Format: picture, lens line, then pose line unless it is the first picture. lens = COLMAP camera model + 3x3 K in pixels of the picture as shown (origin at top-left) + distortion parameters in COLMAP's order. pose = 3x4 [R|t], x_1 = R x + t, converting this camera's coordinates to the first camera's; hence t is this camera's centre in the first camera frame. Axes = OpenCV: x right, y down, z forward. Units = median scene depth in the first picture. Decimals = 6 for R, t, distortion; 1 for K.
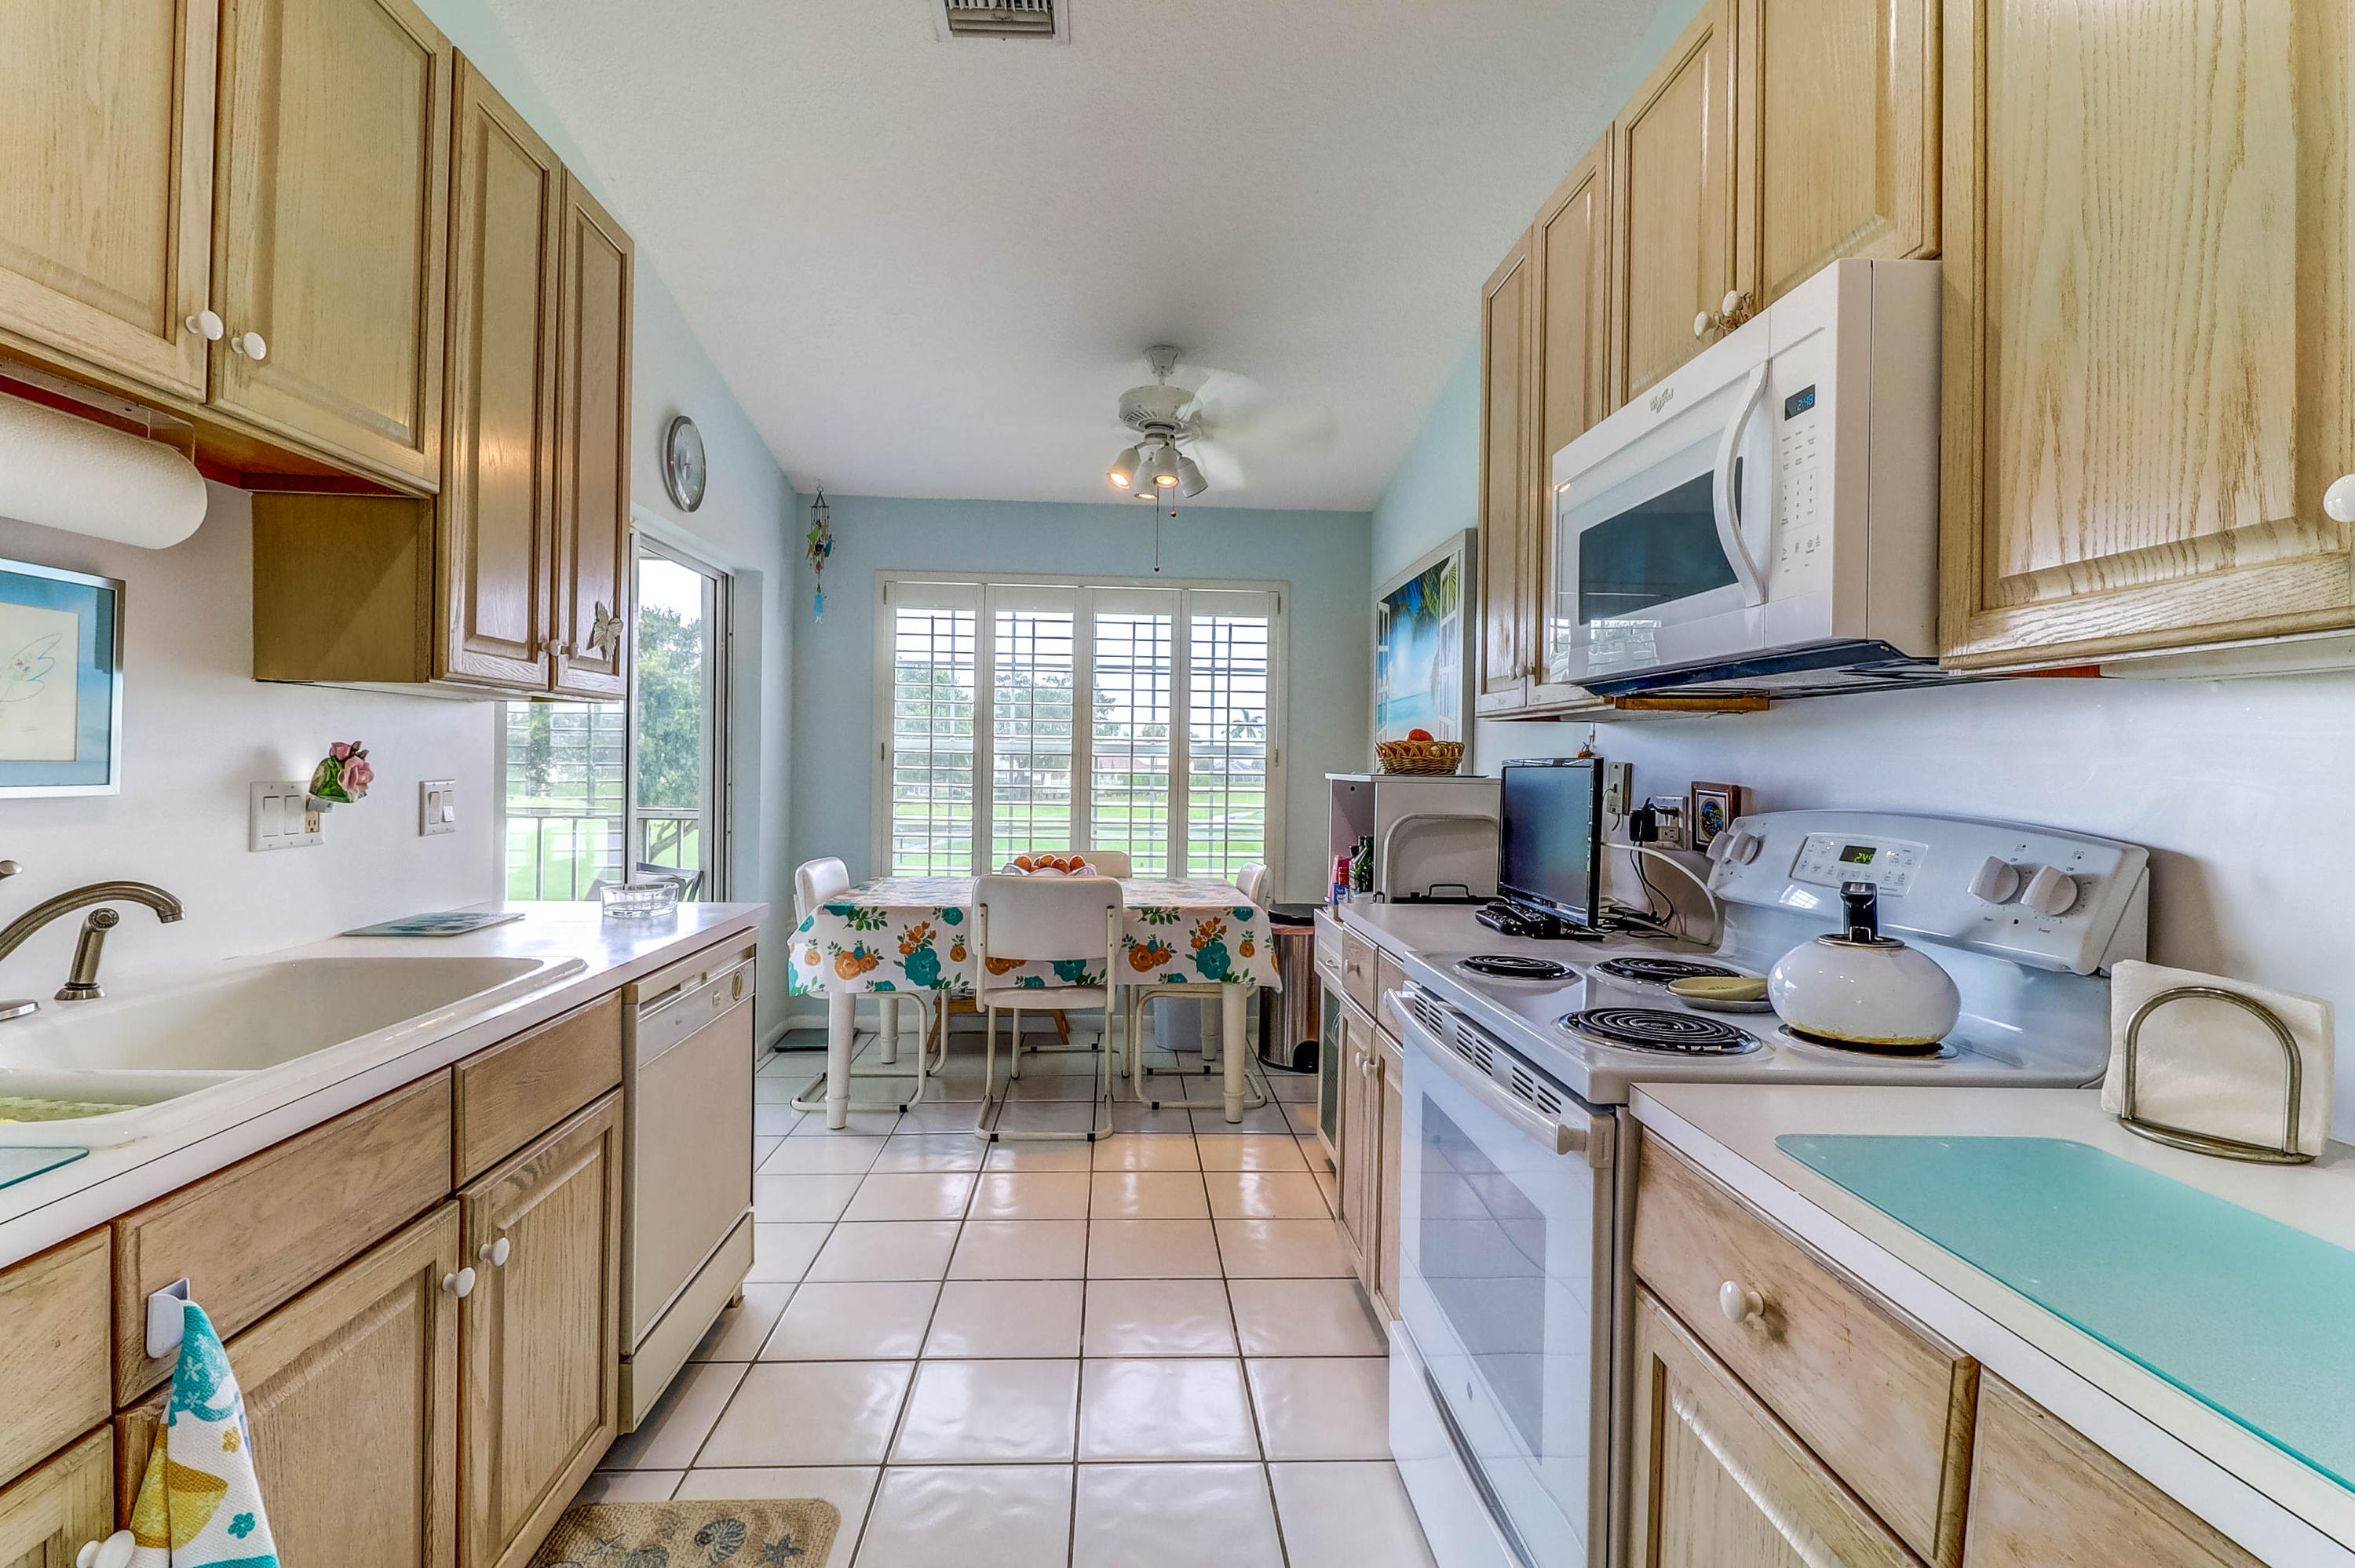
lens RADIAL K [[1082.6, 0, 1163.3], [0, 1082.6, 766.3], [0, 0, 1]] dist [0.024797, -0.015401]
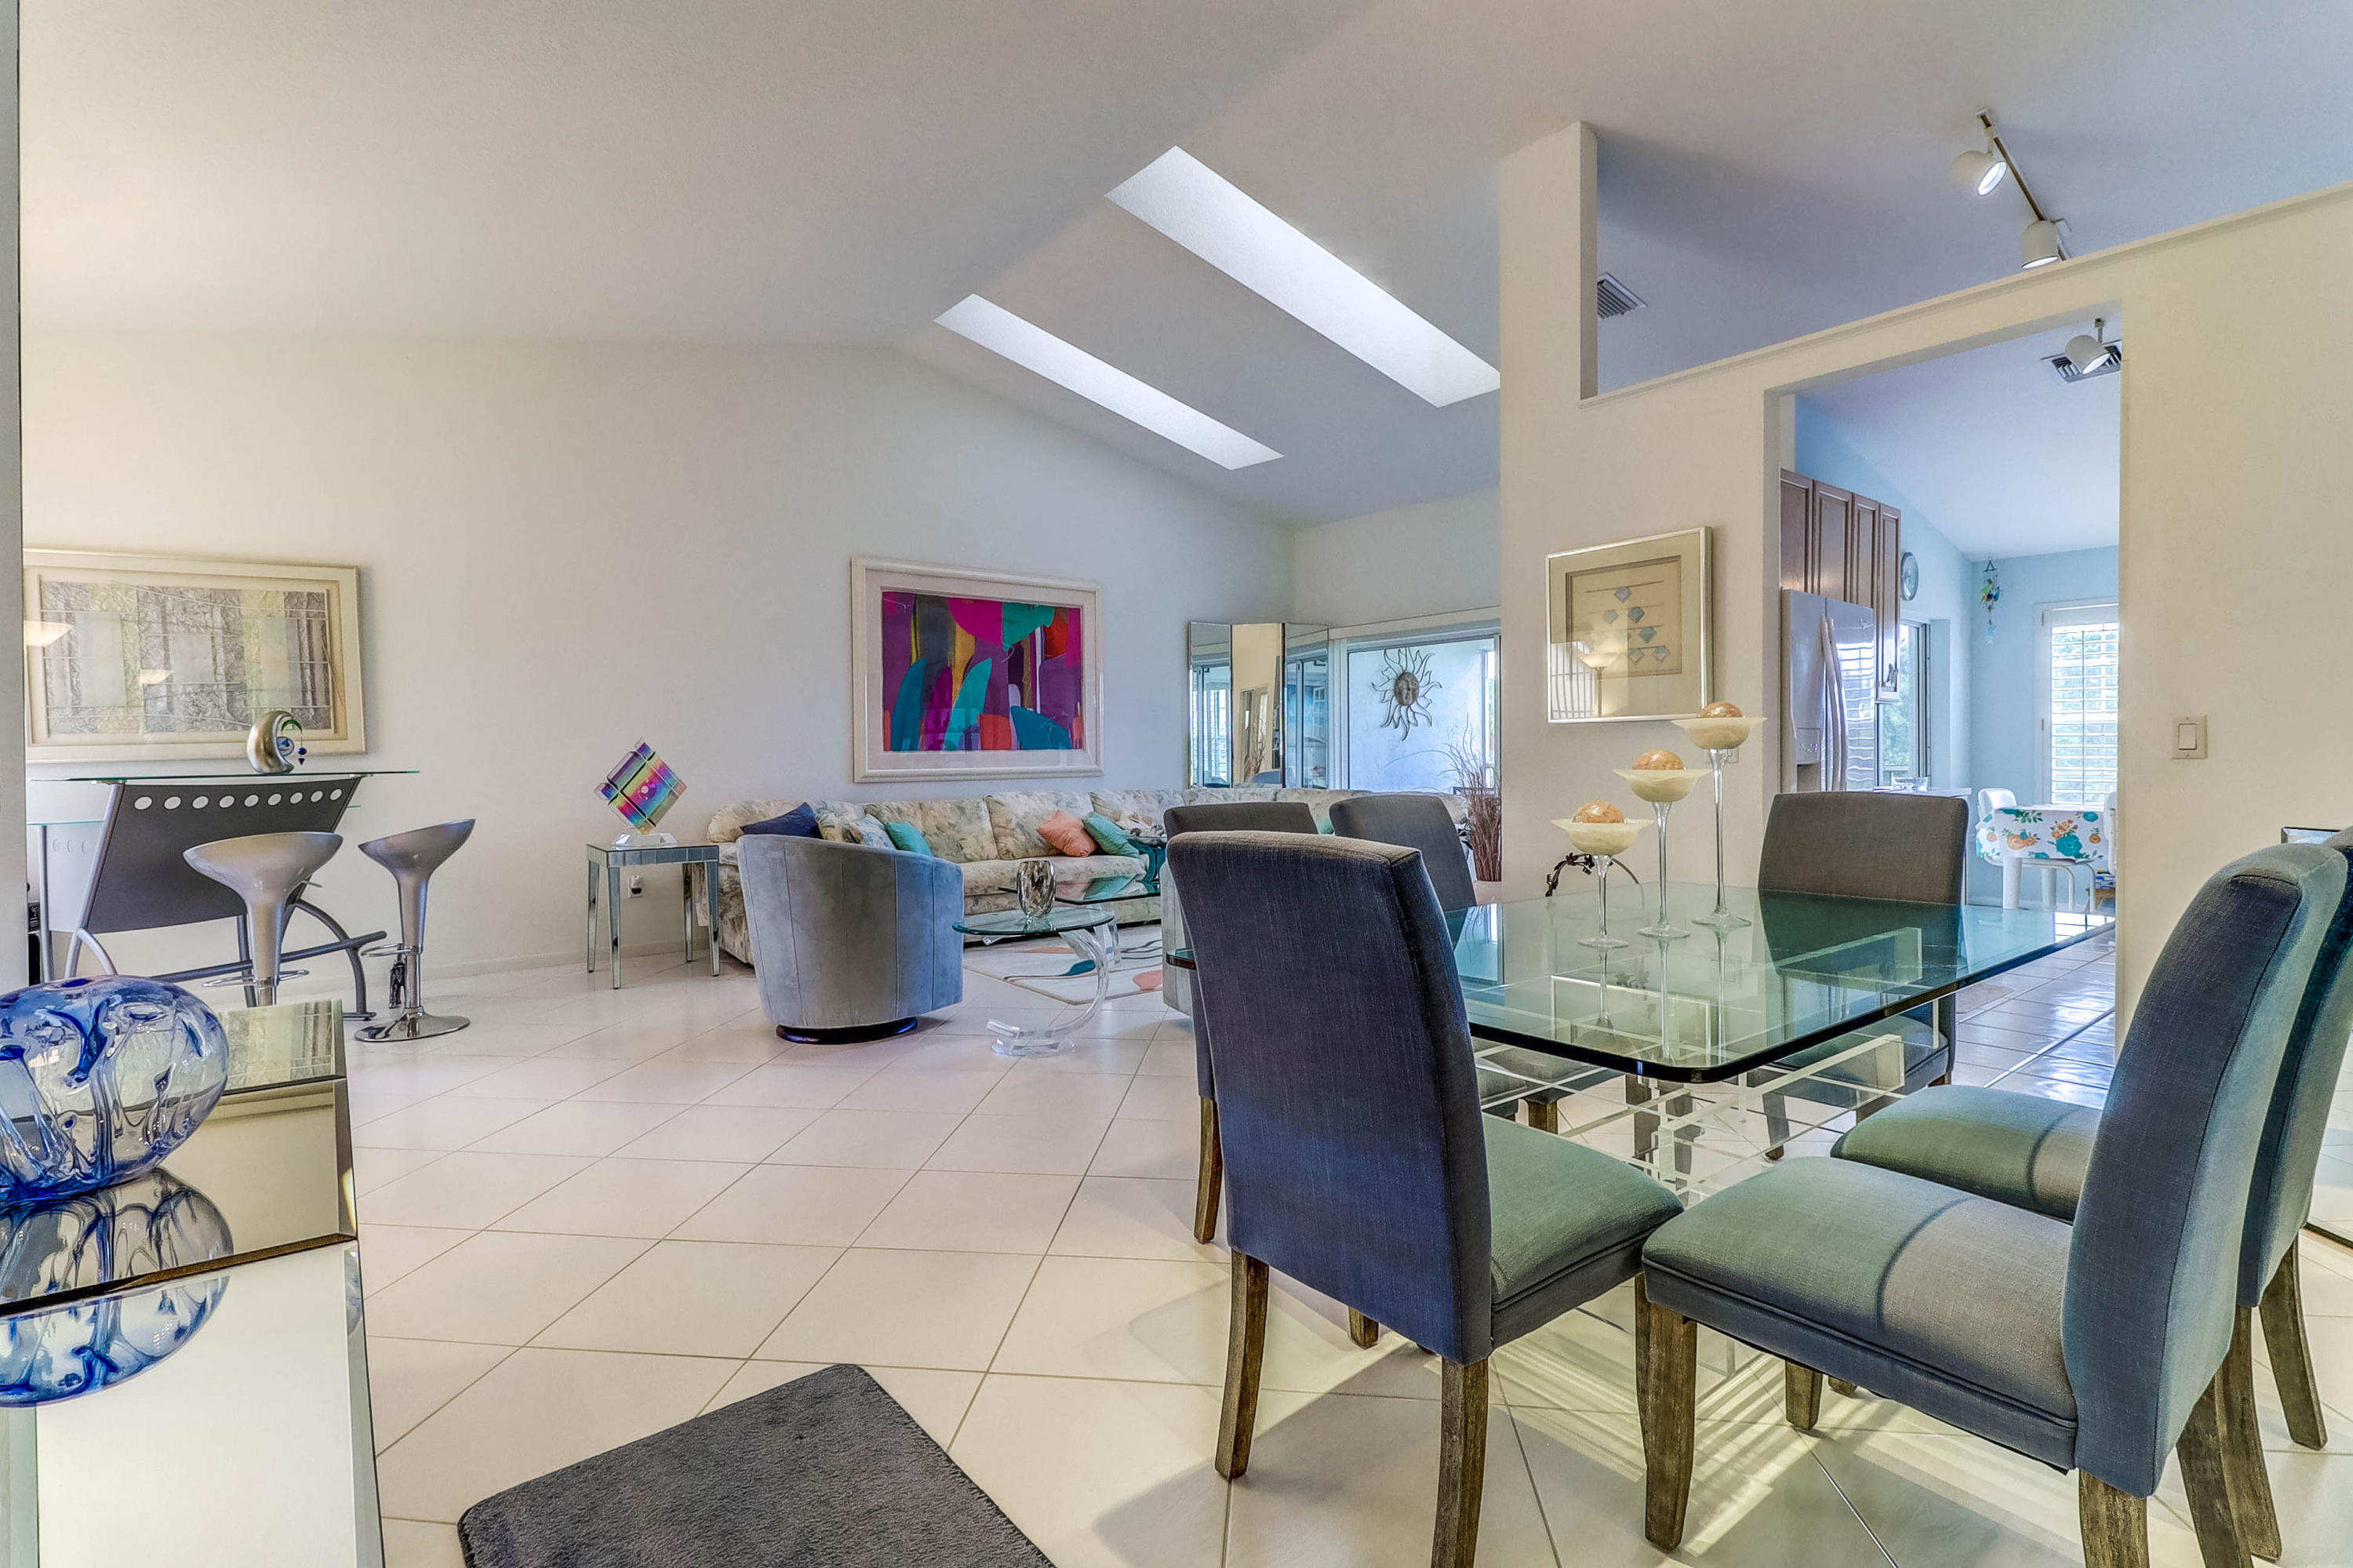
lens RADIAL K [[1081.9, 0, 1162.3], [0, 1081.9, 766.3], [0, 0, 1]] dist [0.024797, -0.015401]
pose [[0.582300, -0.012422, -0.812879, 0.351840], [0.013549, 0.999893, -0.005573, 0.049008], [0.812861, -0.007769, 0.582406, -1.180638]]
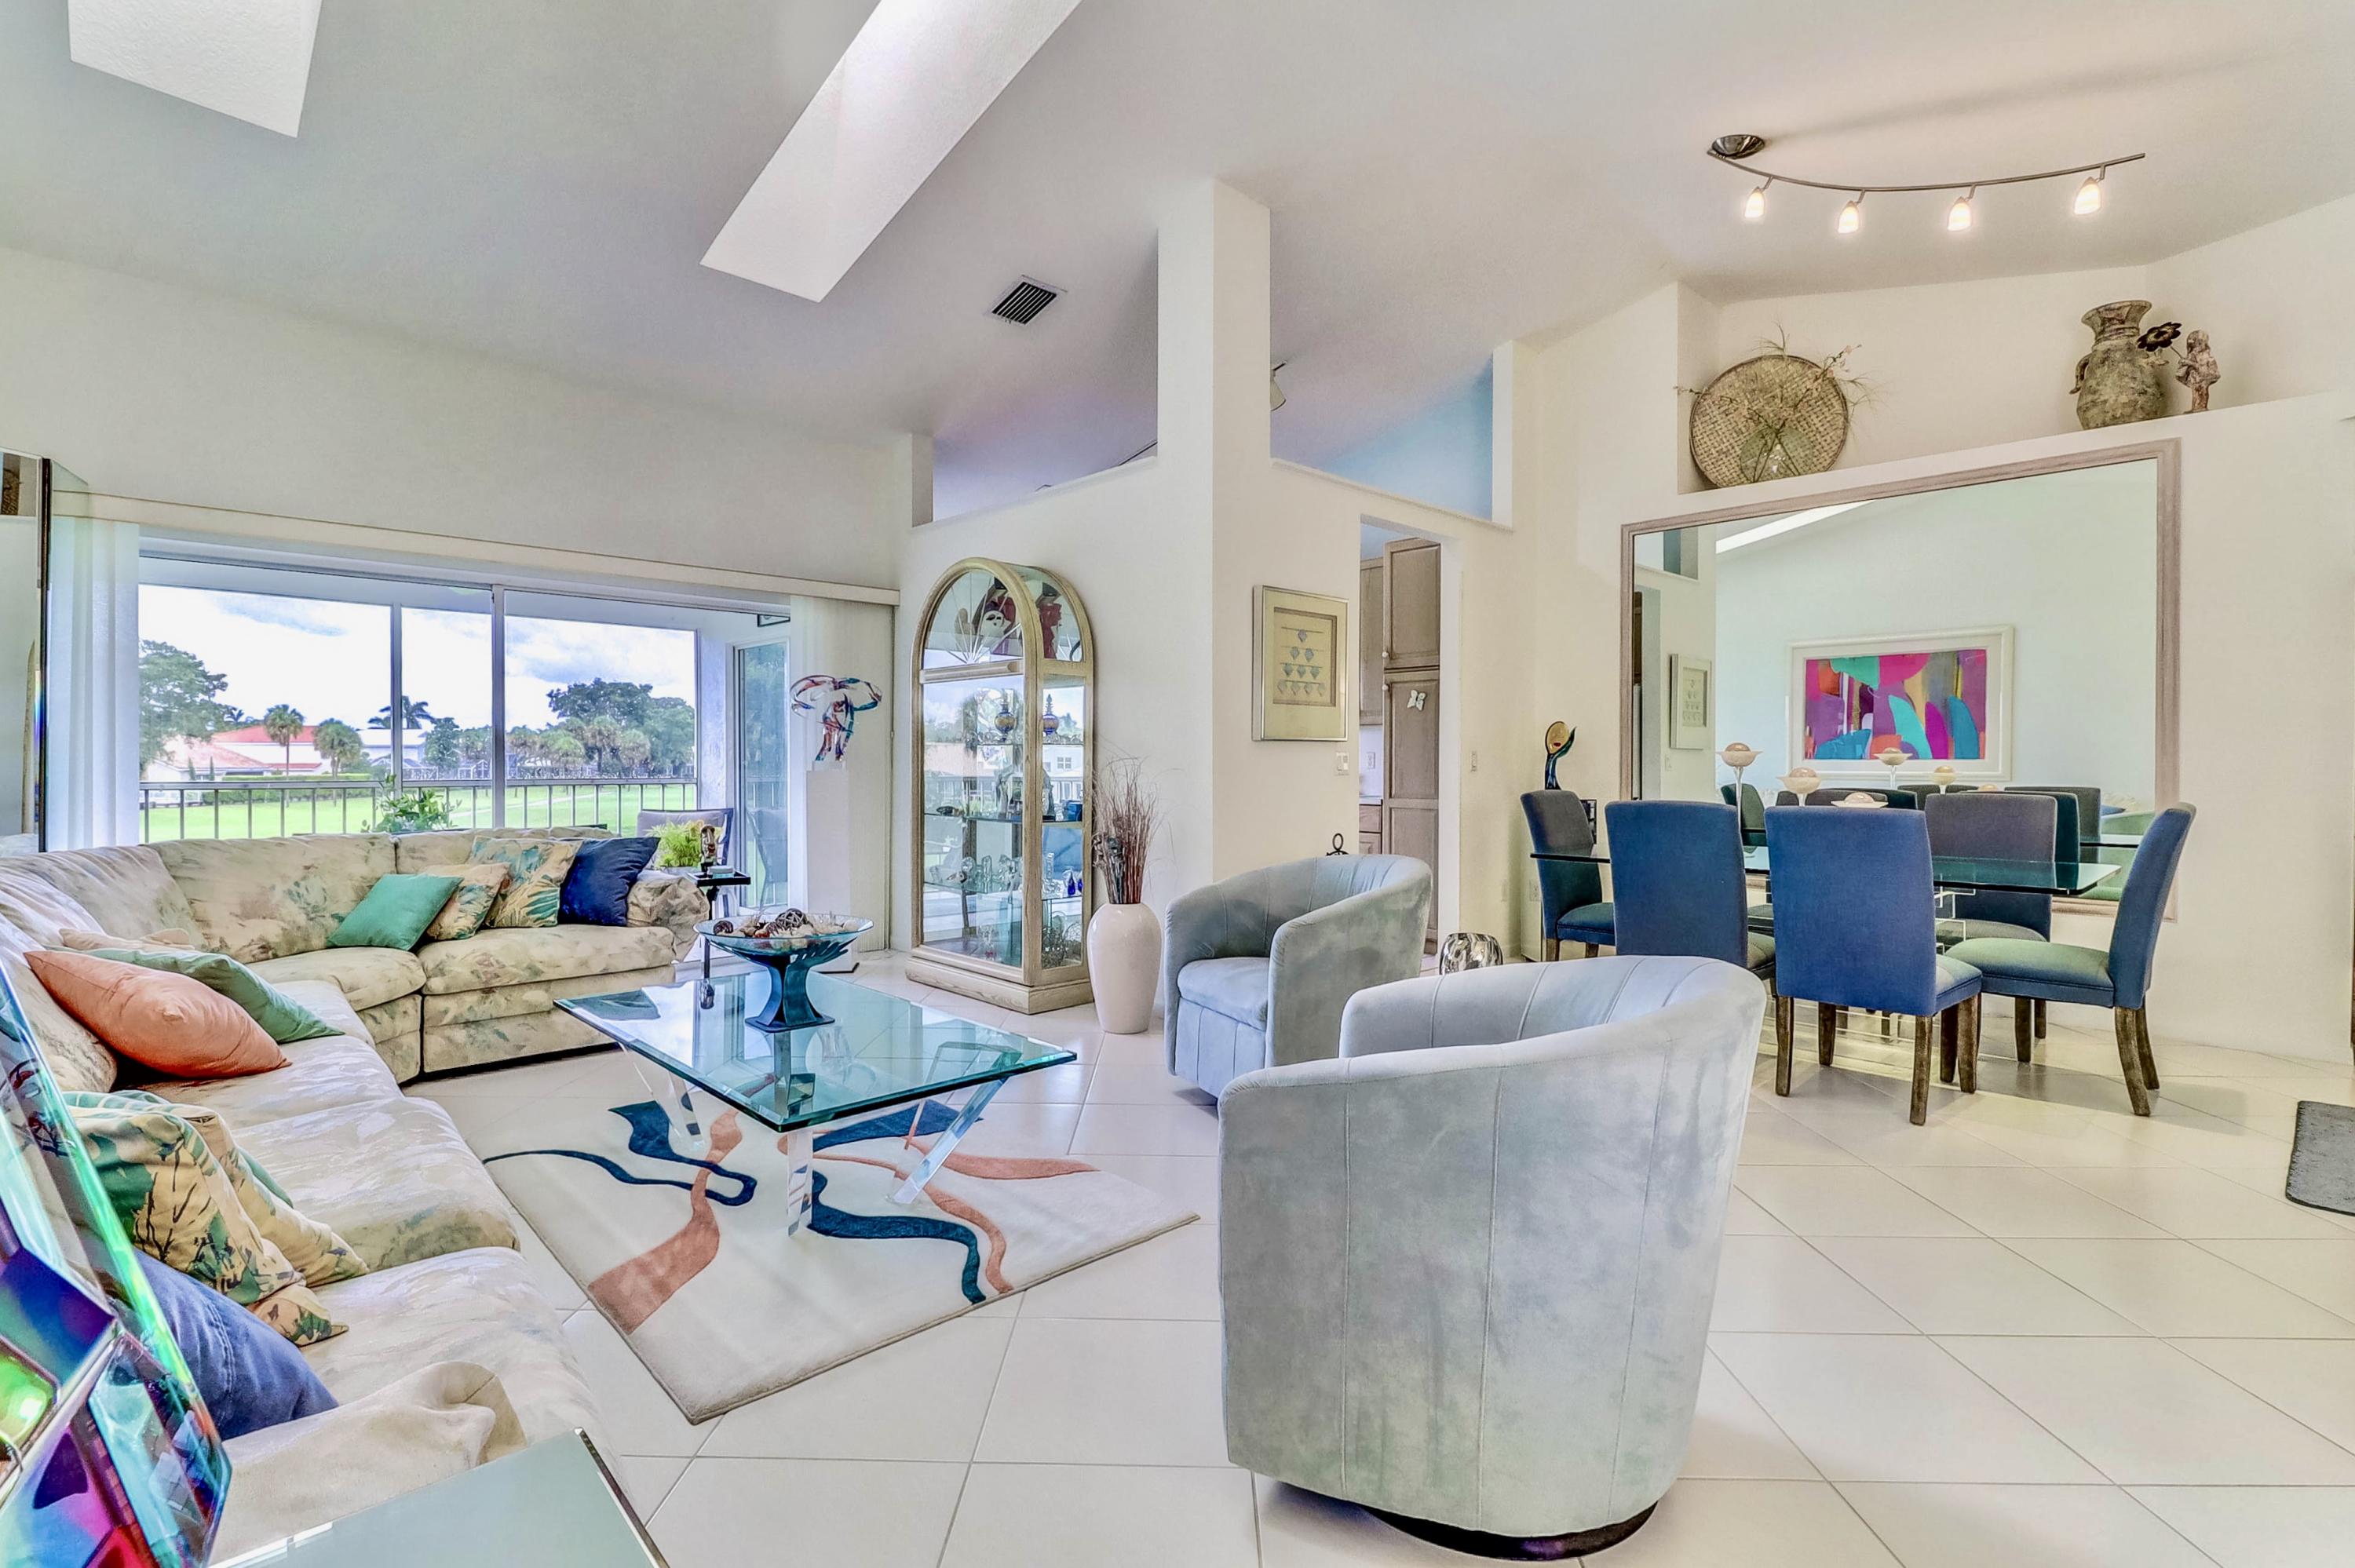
lens RADIAL K [[1082.6, 0, 1163.3], [0, 1082.6, 766.3], [0, 0, 1]] dist [0.024797, -0.015401]
pose [[0.751323, -0.018836, 0.659666, -1.284875], [0.013326, 0.999822, 0.013371, 0.013896], [-0.659800, -0.001255, 0.751440, -1.038356]]
